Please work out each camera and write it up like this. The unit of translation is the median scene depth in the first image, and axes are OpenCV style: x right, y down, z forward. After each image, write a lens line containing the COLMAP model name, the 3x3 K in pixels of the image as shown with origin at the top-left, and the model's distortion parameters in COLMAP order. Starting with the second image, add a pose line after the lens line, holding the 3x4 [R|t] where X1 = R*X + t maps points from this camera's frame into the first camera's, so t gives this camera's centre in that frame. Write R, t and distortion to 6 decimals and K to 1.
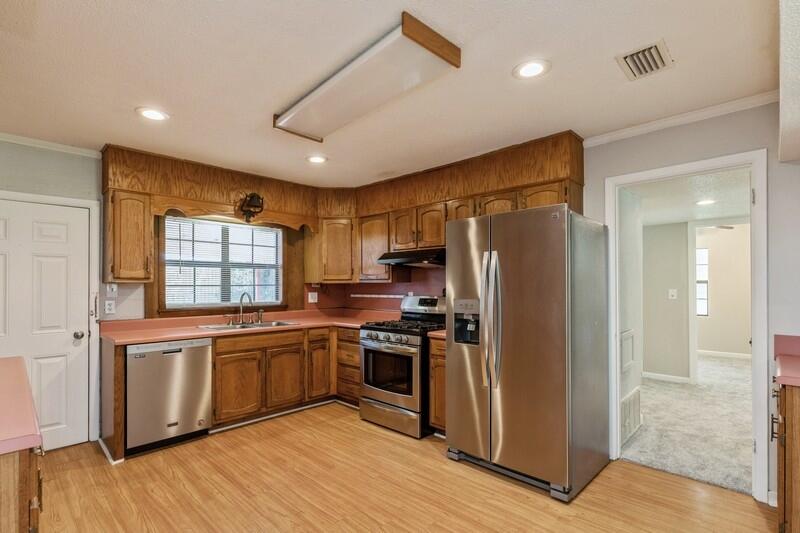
lens RADIAL K [[383.4, 0, 400.6], [0, 383.4, 283.0], [0, 0, 1]] dist [-0.001653, -0.000166]
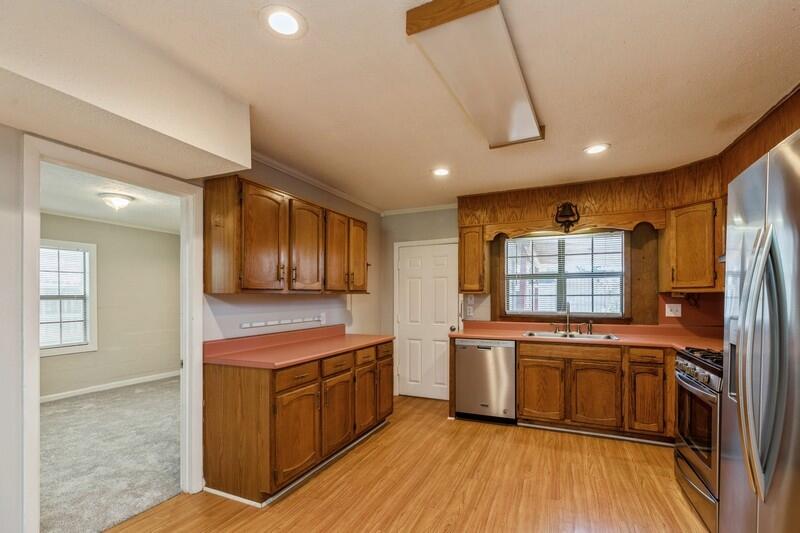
lens RADIAL K [[362.7, 0, 400.1], [0, 362.7, 297.6], [0, 0, 1]] dist [0.000115, -0.000039]
pose [[0.345381, 0.005260, -0.938448, 0.353667], [0.008989, 0.999920, 0.008913, -0.000177], [0.938420, -0.011514, 0.345306, 0.267360]]
